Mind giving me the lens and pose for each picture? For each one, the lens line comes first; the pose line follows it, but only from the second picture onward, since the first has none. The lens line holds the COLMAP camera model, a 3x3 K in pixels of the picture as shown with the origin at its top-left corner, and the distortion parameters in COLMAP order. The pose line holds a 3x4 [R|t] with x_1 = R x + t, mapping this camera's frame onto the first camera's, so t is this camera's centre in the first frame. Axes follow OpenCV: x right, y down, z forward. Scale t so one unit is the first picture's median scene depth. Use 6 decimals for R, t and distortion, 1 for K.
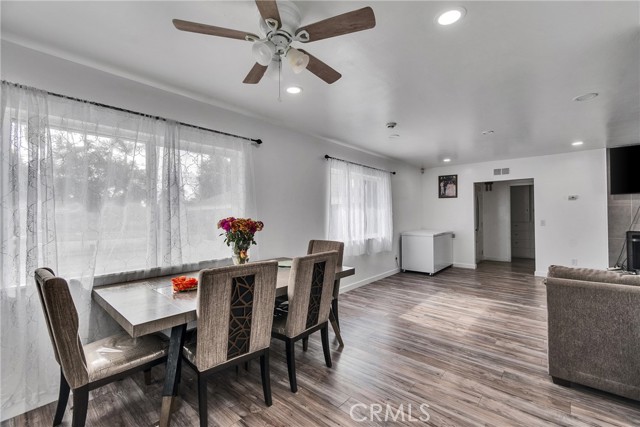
lens RADIAL K [[281.9, 0, 322.0], [0, 281.9, 211.6], [0, 0, 1]] dist [0.005233, -0.001137]
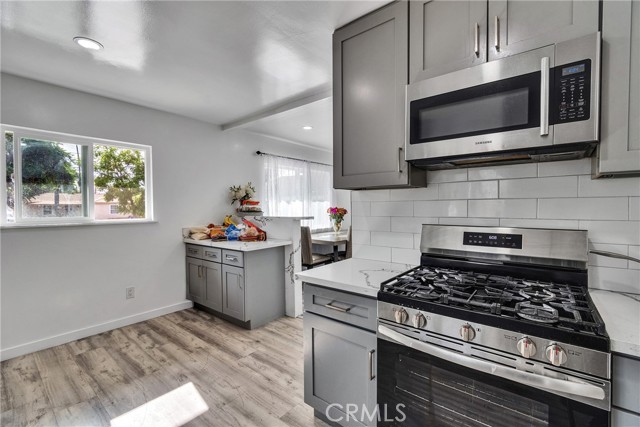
lens RADIAL K [[281.9, 0, 321.8], [0, 281.9, 211.1], [0, 0, 1]] dist [0.005233, -0.001137]
pose [[0.999604, 0.003252, 0.027942, -0.294444], [-0.003975, 0.999657, 0.025872, -0.002392], [-0.027849, -0.025972, 0.999275, -0.671366]]
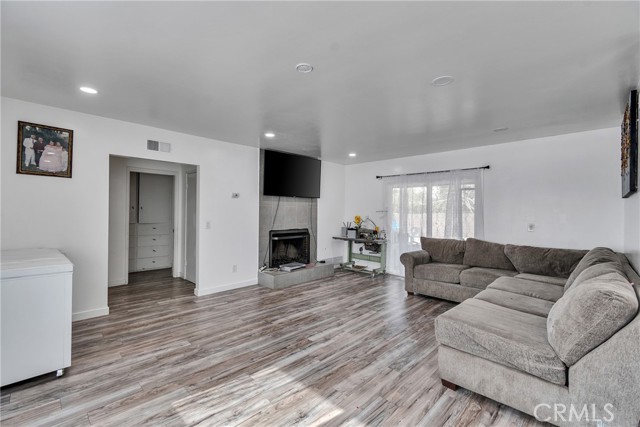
lens RADIAL K [[281.9, 0, 320.4], [0, 281.9, 210.7], [0, 0, 1]] dist [0.005233, -0.001137]
pose [[0.056738, 0.015186, 0.998274, 0.033986], [-0.023336, 0.999631, -0.013880, 0.005448], [-0.998116, -0.022508, 0.057071, 0.861883]]
